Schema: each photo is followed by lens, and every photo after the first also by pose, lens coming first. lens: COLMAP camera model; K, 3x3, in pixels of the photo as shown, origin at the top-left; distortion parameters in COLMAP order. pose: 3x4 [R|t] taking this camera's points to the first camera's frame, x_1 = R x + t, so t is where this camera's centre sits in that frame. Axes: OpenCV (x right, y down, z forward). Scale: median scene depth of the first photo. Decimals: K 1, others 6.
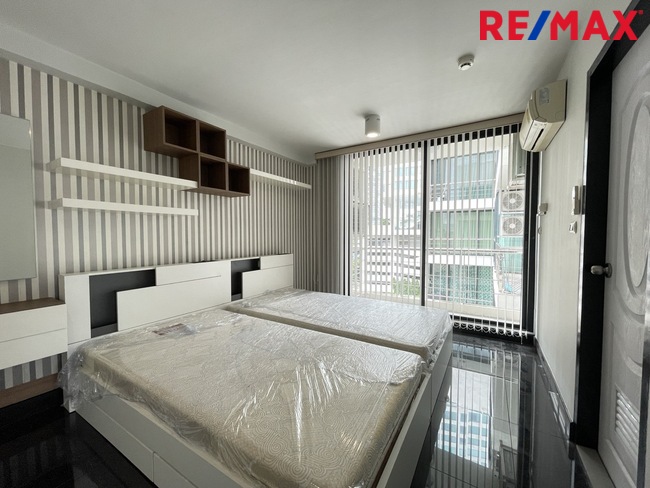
lens RADIAL K [[267.0, 0, 325.1], [0, 267.0, 242.3], [0, 0, 1]] dist [0.006428, -0.001216]
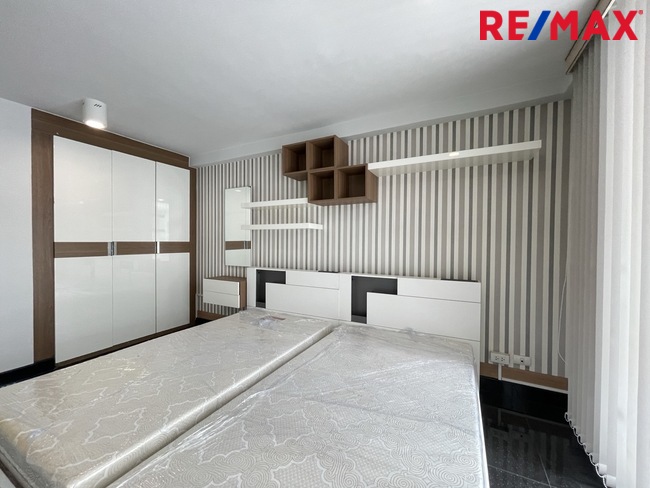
lens RADIAL K [[267.0, 0, 324.2], [0, 267.0, 247.6], [0, 0, 1]] dist [0.006428, -0.001216]
pose [[0.066581, 0.010322, -0.997728, 0.544355], [-0.041012, 0.999130, 0.007600, -0.027031], [0.996938, 0.040413, 0.066946, 0.874344]]
